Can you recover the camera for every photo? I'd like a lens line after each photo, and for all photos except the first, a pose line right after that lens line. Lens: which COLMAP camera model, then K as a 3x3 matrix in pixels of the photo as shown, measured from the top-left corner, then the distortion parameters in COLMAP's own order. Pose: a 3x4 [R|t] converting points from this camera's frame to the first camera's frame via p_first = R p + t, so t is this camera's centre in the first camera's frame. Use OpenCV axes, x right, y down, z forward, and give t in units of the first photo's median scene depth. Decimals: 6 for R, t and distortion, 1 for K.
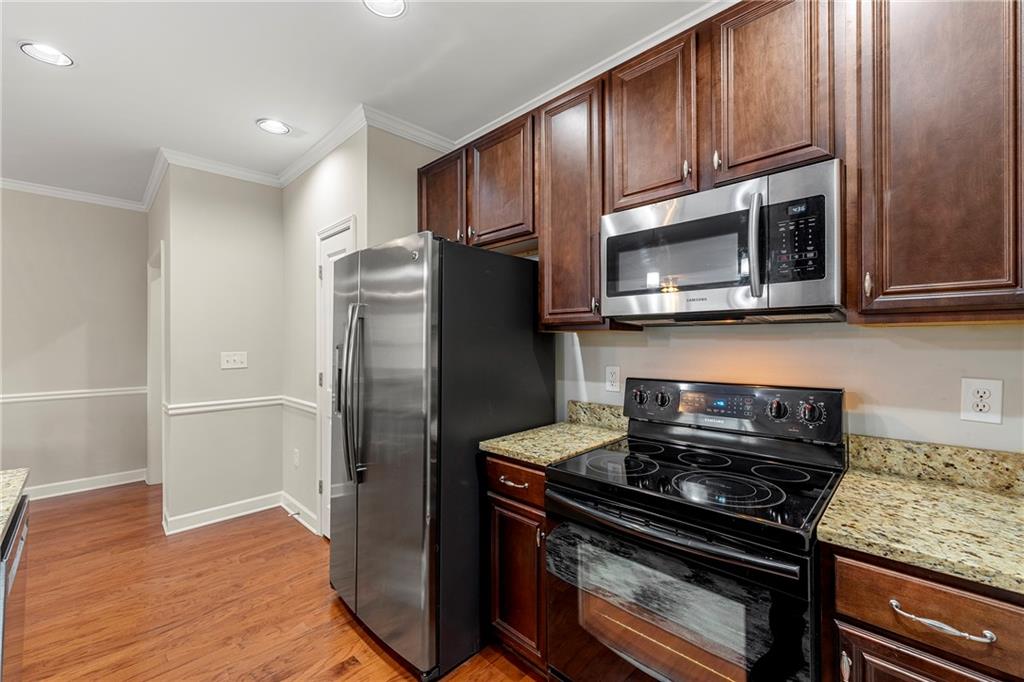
lens RADIAL K [[417.6, 0, 517.5], [0, 417.6, 338.0], [0, 0, 1]] dist [-0.001053, -0.000167]
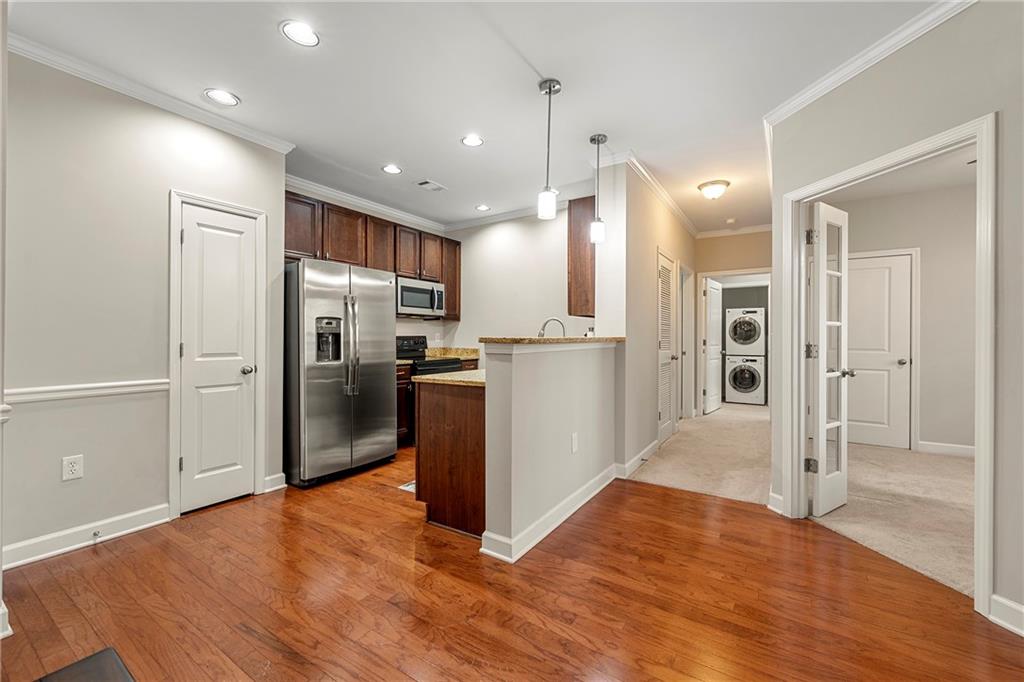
lens RADIAL K [[417.6, 0, 508.3], [0, 417.6, 336.0], [0, 0, 1]] dist [-0.001053, -0.000167]
pose [[-0.184918, 0.007436, 0.982726, -2.948632], [-0.003736, 0.999959, -0.008270, 0.135456], [-0.982747, -0.005201, -0.184882, 0.862644]]
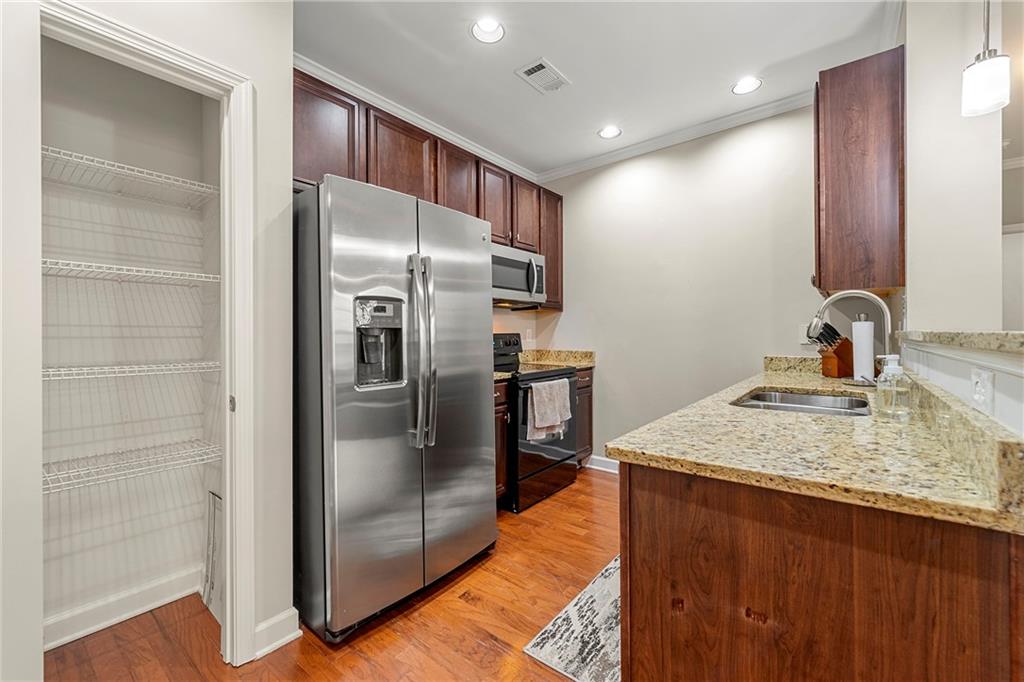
lens RADIAL K [[417.6, 0, 515.3], [0, 417.6, 337.7], [0, 0, 1]] dist [-0.001053, -0.000167]
pose [[-0.099072, -0.001446, 0.995079, -1.738541], [0.001730, 0.999997, 0.001625, 0.131328], [-0.995079, 0.001883, -0.099070, 1.140345]]
